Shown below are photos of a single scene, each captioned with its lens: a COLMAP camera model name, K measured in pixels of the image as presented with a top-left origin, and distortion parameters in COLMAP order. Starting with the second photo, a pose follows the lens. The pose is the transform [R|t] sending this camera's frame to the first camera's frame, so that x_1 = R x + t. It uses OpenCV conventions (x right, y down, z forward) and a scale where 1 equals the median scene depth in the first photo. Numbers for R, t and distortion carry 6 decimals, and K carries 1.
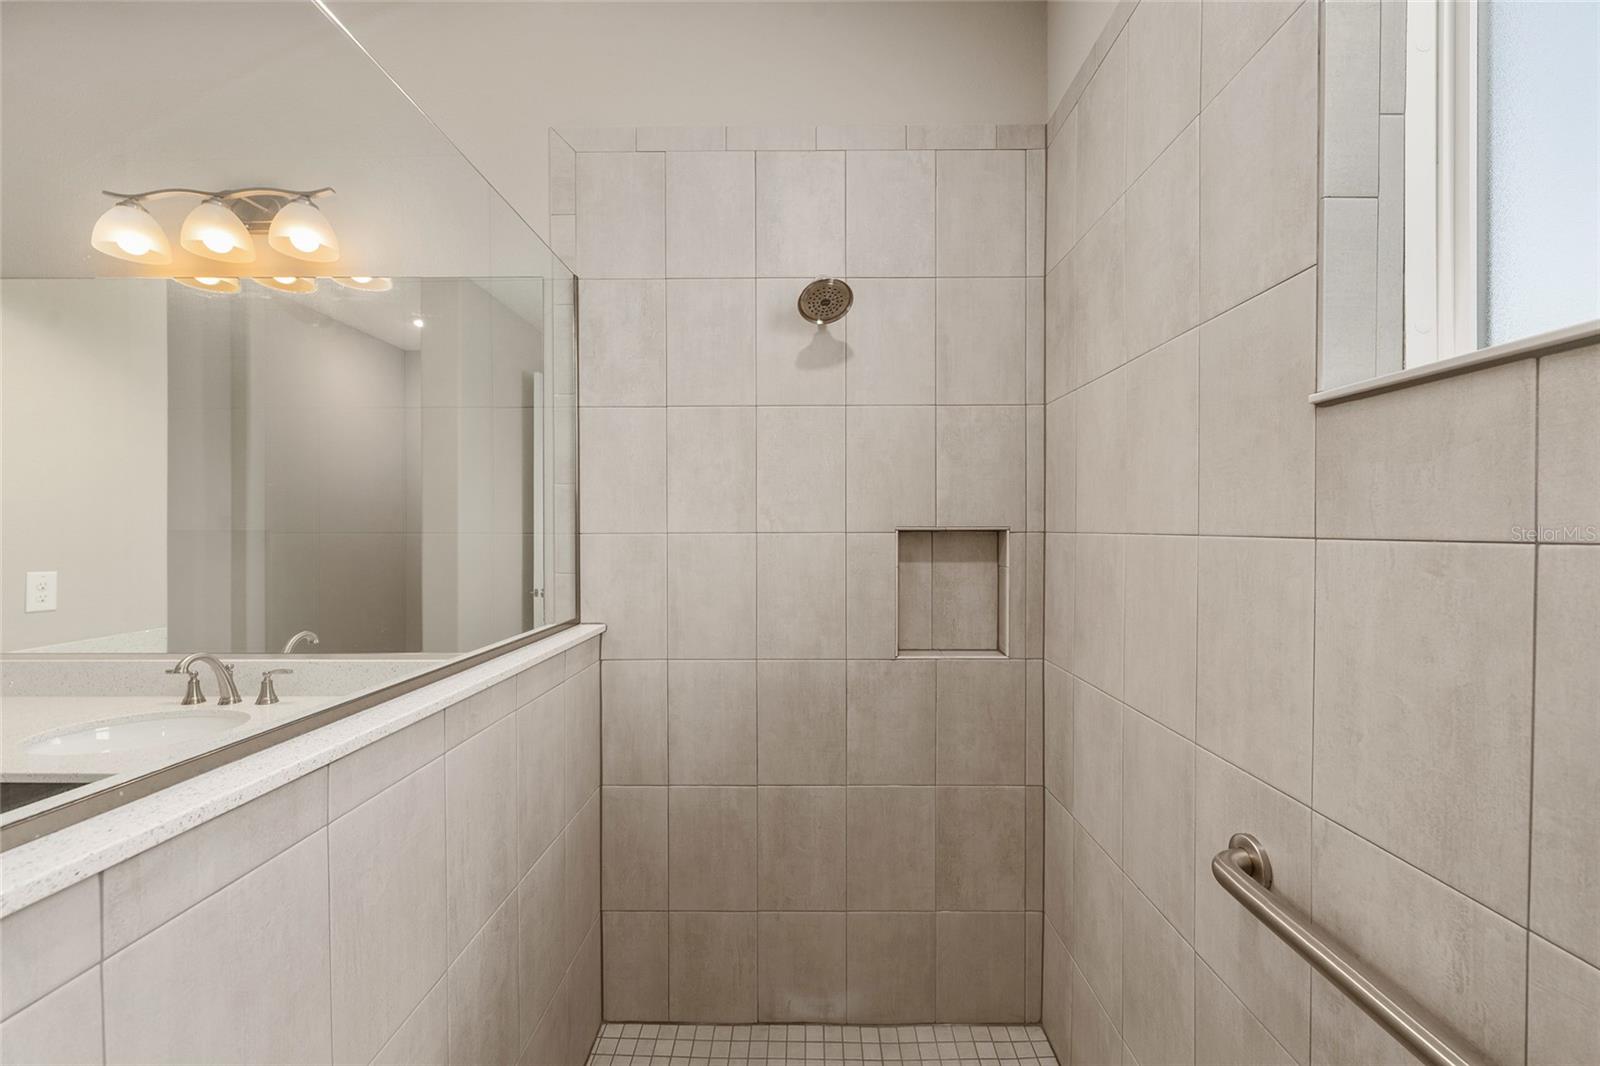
lens RADIAL K [[636.5, 0, 808.0], [0, 636.5, 537.2], [0, 0, 1]] dist [-0.001640, 0.000807]
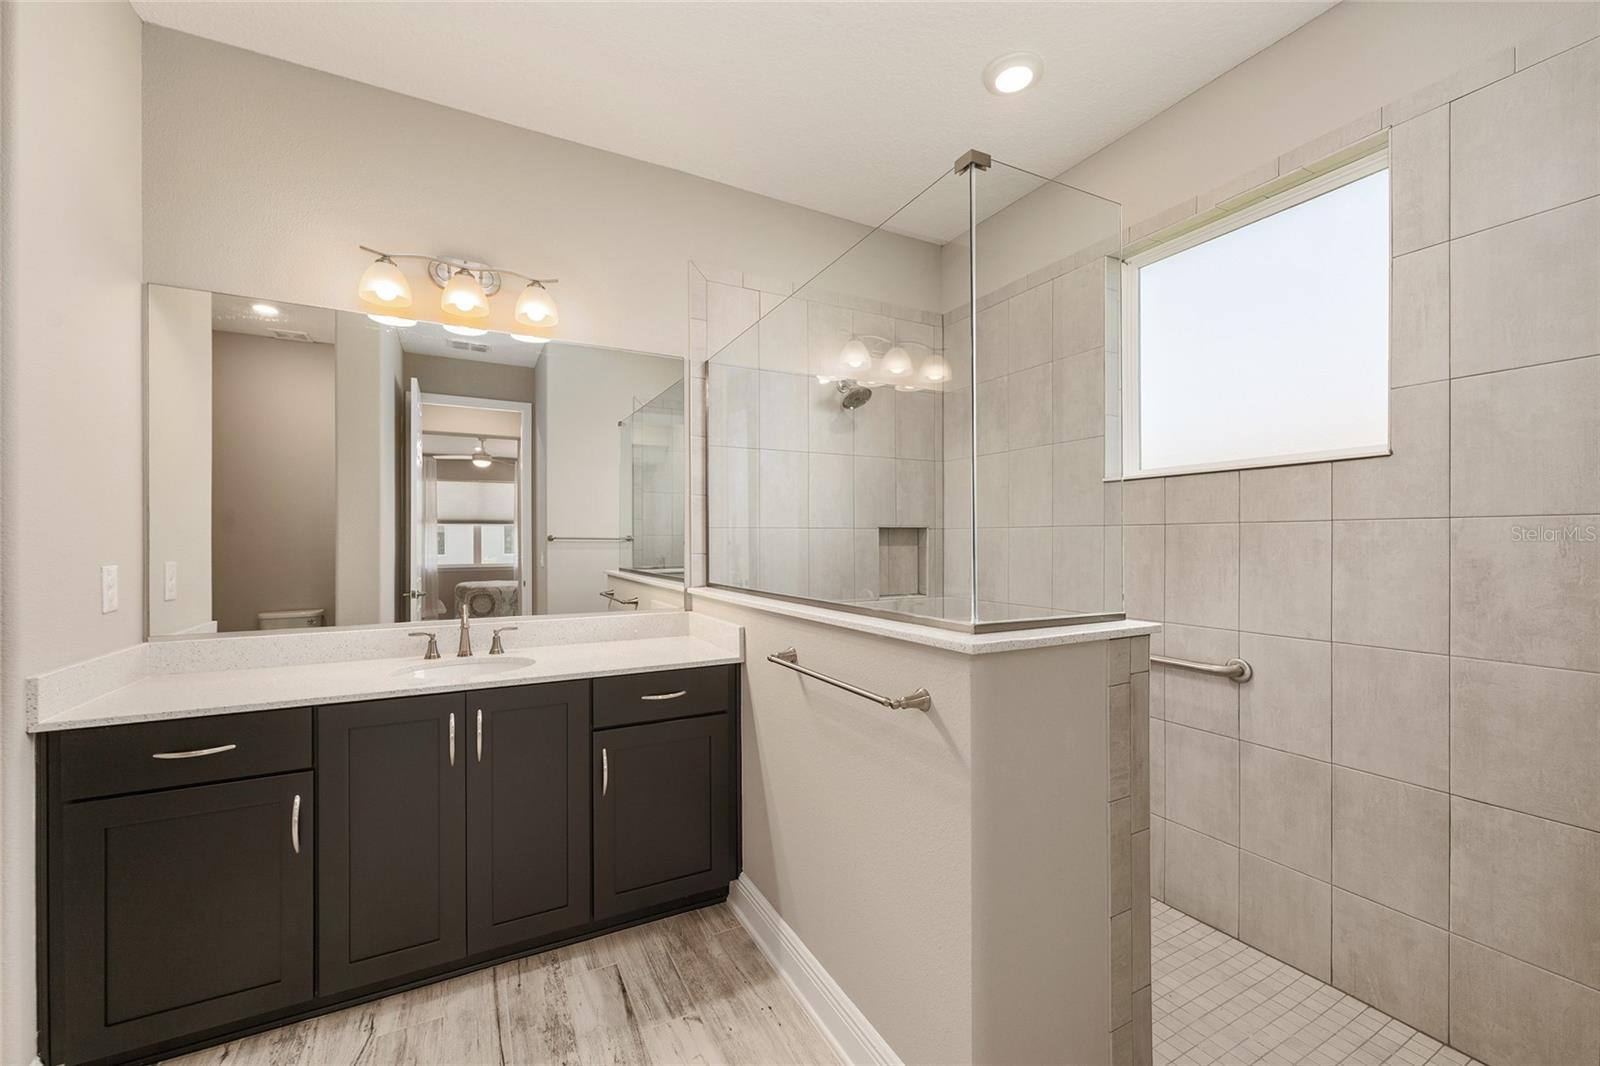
lens RADIAL K [[636.5, 0, 807.3], [0, 636.5, 540.8], [0, 0, 1]] dist [-0.001640, 0.000807]
pose [[0.876948, -0.002305, 0.480581, -0.889698], [0.007993, 0.999920, -0.009790, 0.042452], [-0.480520, 0.012427, 0.876896, -0.461837]]
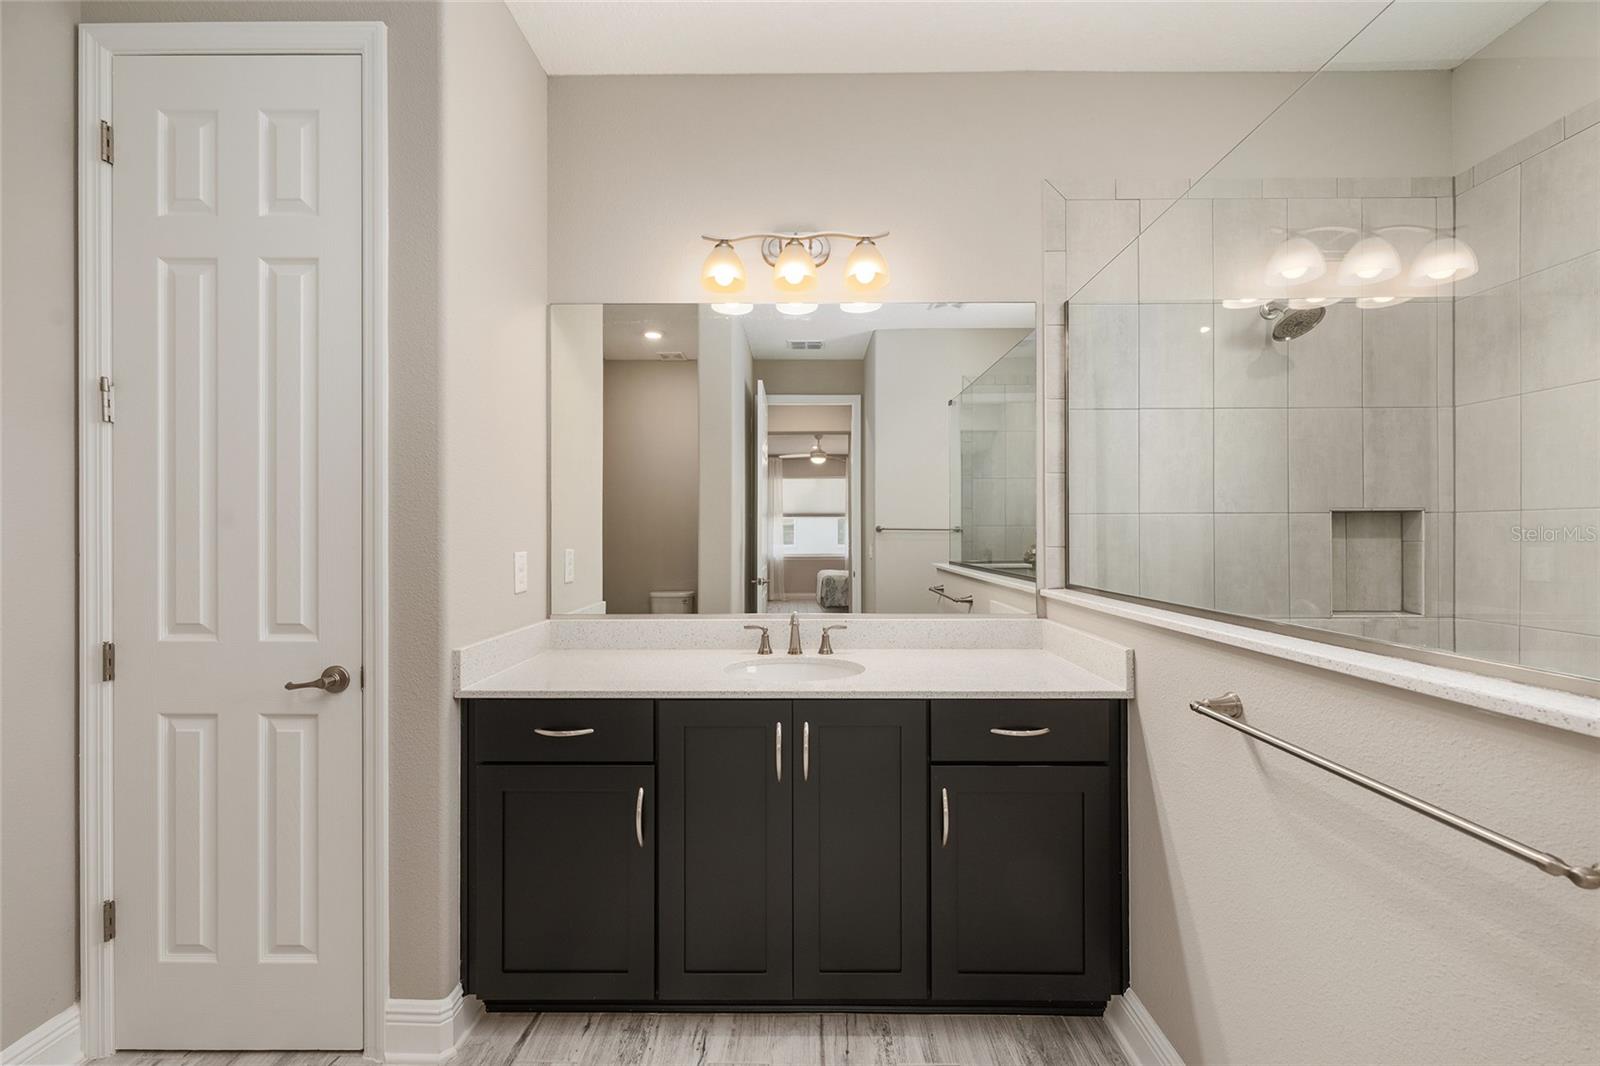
lens RADIAL K [[636.5, 0, 799.4], [0, 636.5, 535.2], [0, 0, 1]] dist [-0.001640, 0.000807]
pose [[0.999991, -0.002040, -0.003607, -0.867092], [0.002008, 0.999959, -0.008853, 0.043945], [0.003625, 0.008846, 0.999954, -0.212163]]
